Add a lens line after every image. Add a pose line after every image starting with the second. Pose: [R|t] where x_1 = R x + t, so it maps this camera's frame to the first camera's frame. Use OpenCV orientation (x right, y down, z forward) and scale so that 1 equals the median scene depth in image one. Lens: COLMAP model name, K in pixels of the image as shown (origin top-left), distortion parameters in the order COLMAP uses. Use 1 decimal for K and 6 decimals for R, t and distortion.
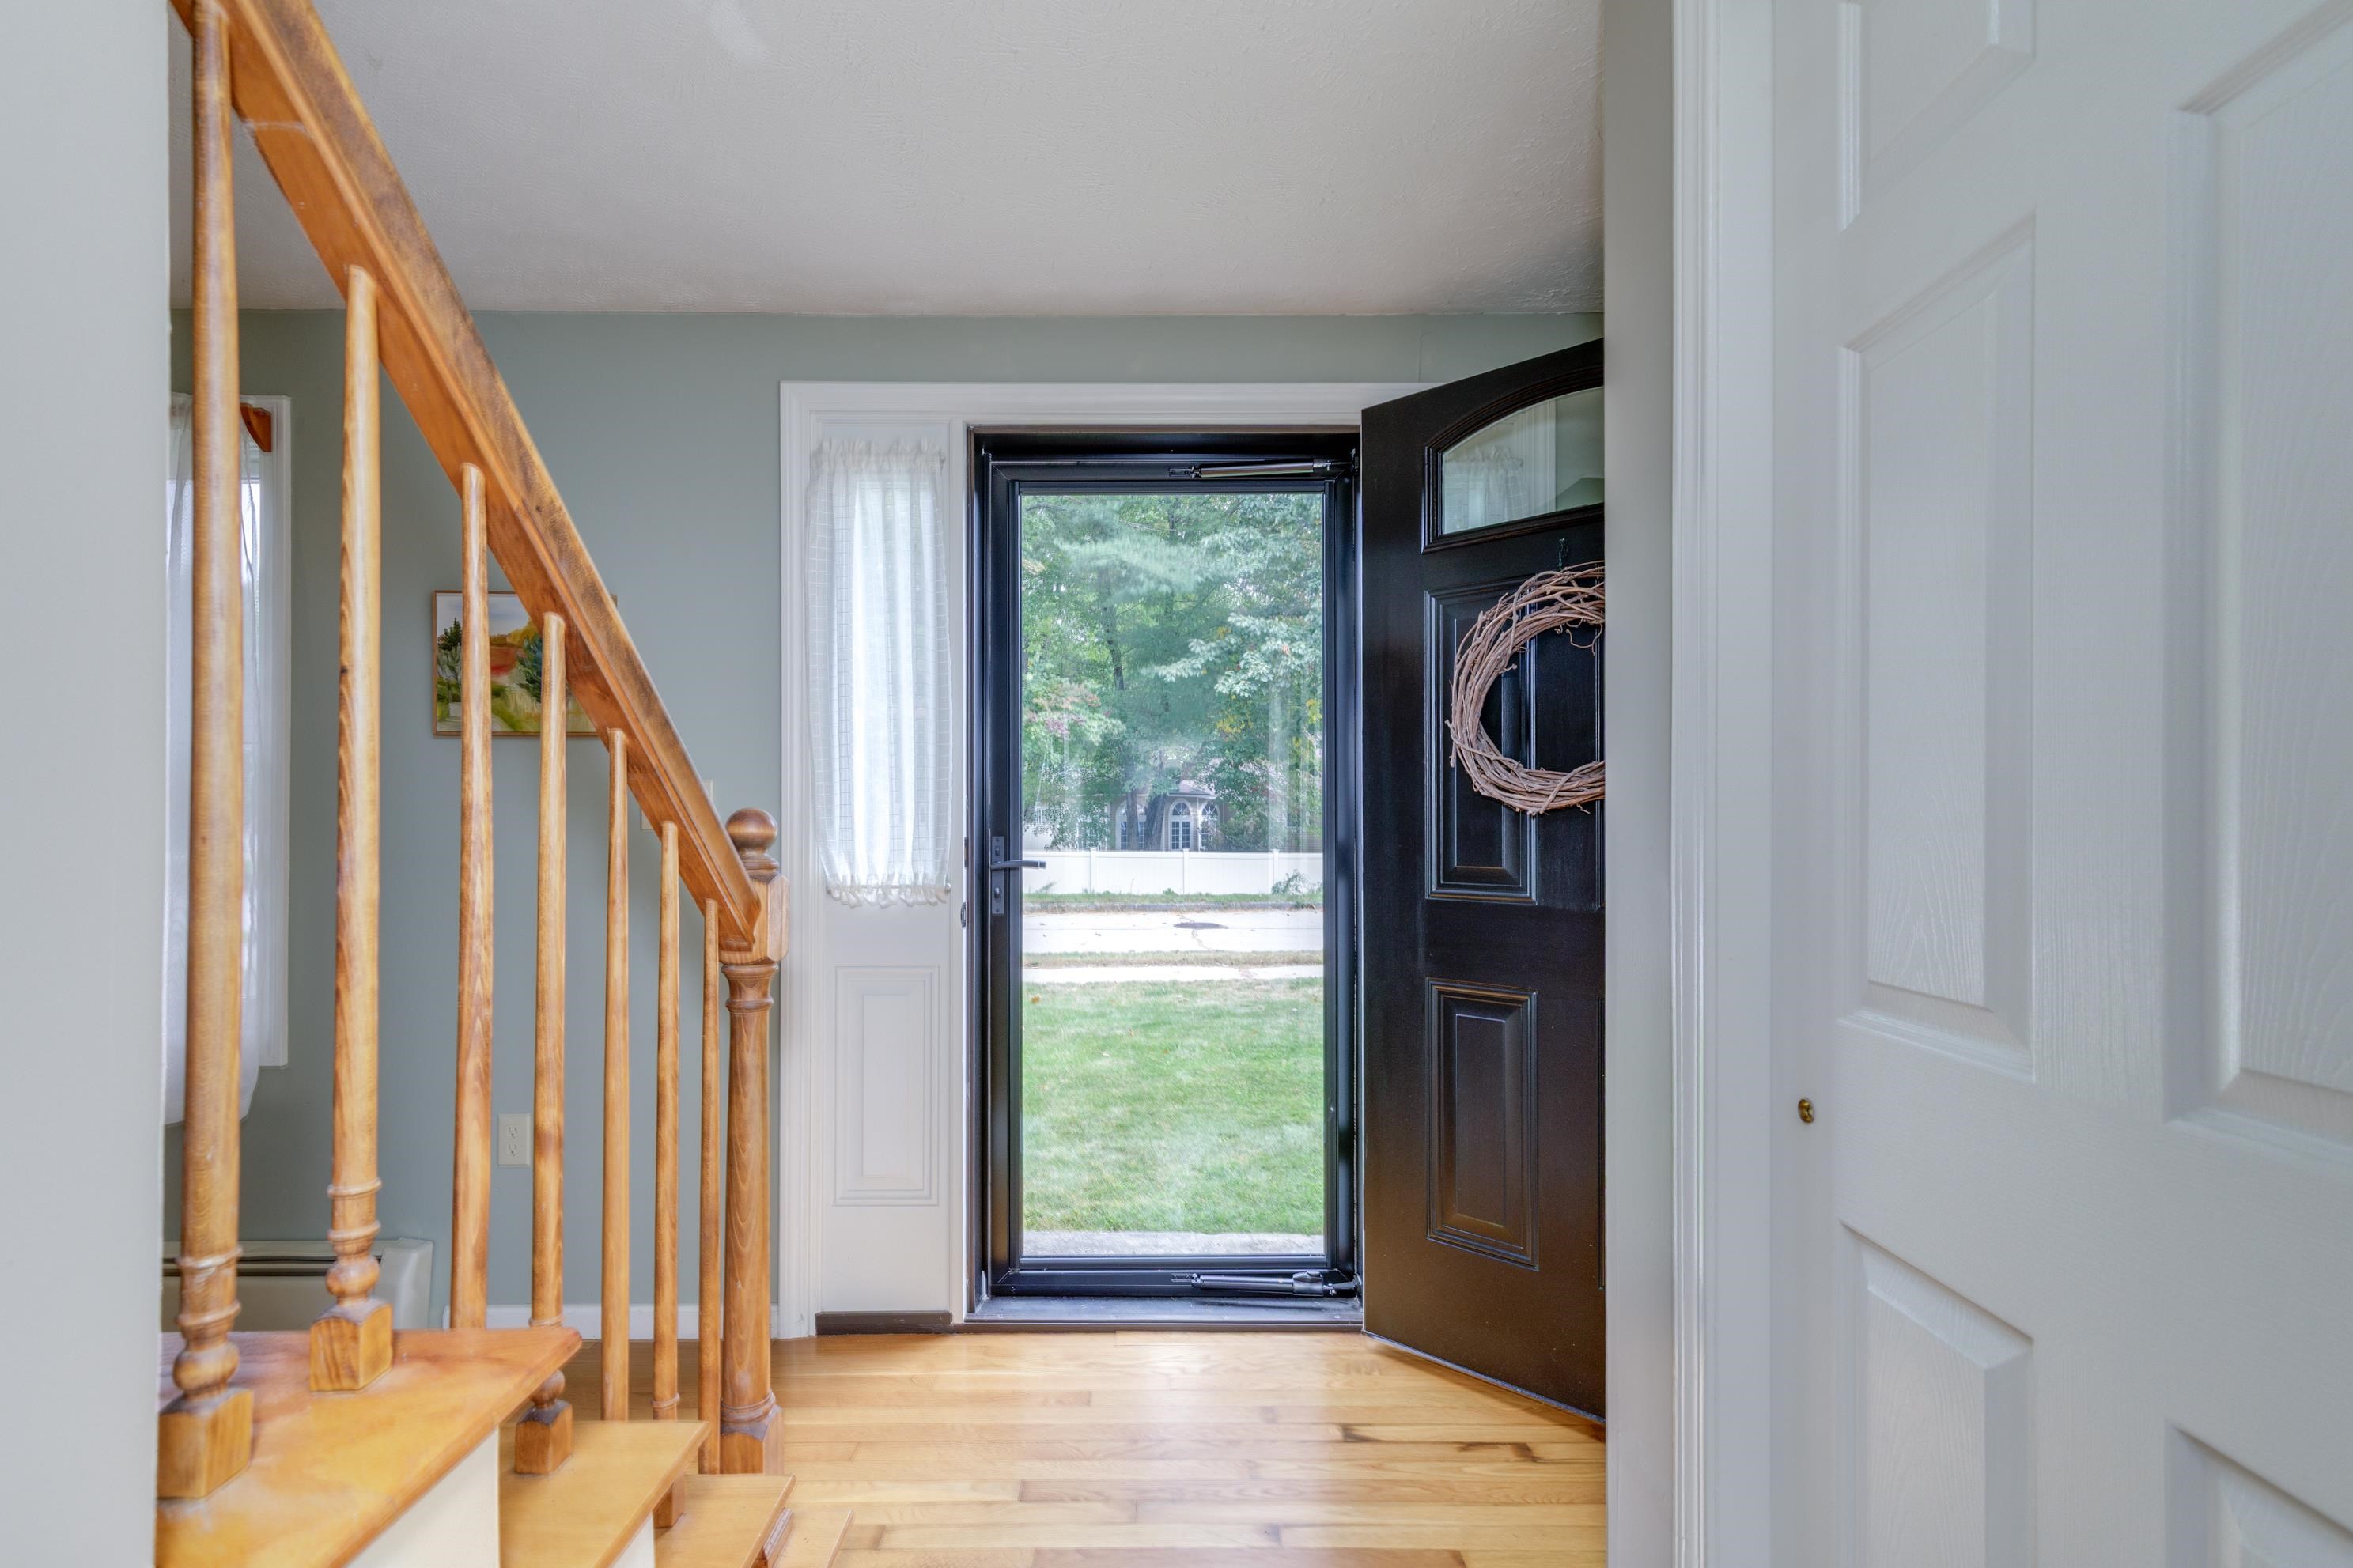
lens RADIAL K [[1075.9, 0, 1166.4], [0, 1075.9, 786.5], [0, 0, 1]] dist [0.005582, -0.000779]
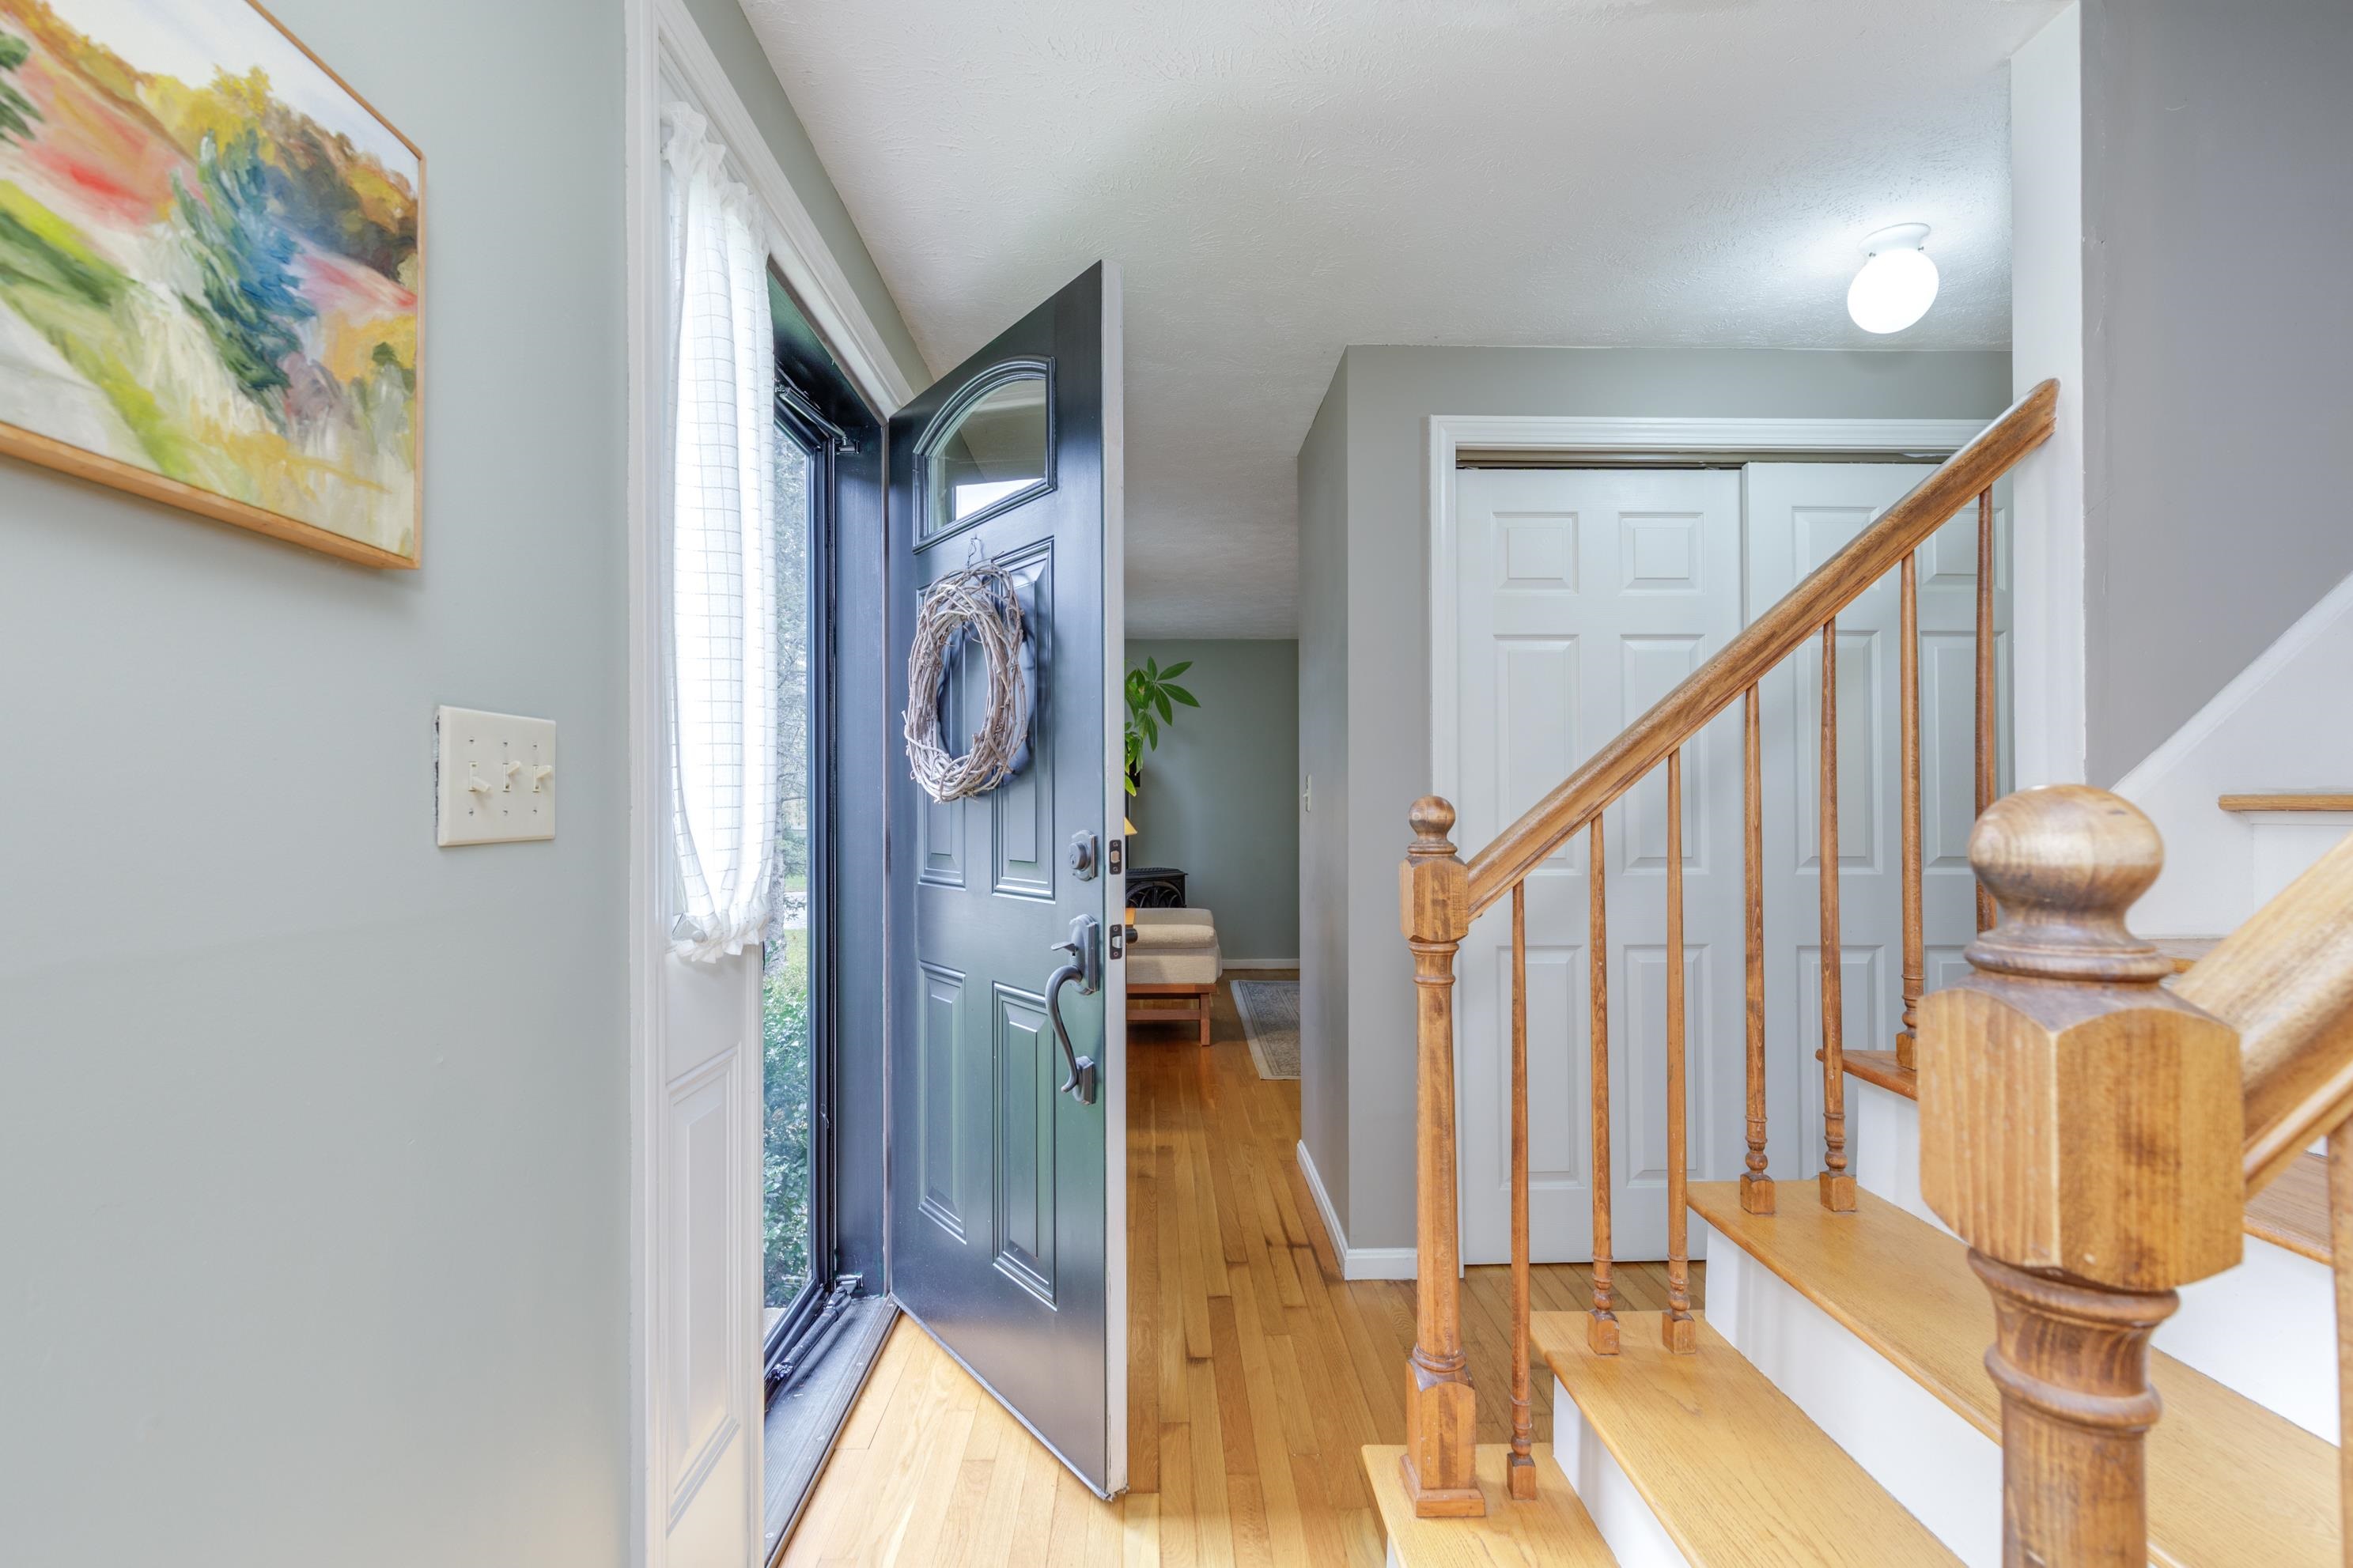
lens RADIAL K [[1075.9, 0, 1166.4], [0, 1075.9, 786.5], [0, 0, 1]] dist [0.005582, -0.000779]
pose [[-0.030107, 0.012134, 0.999473, -0.861973], [-0.007898, 0.999892, -0.012377, 0.023137], [-0.999515, -0.008266, -0.030008, 0.773137]]
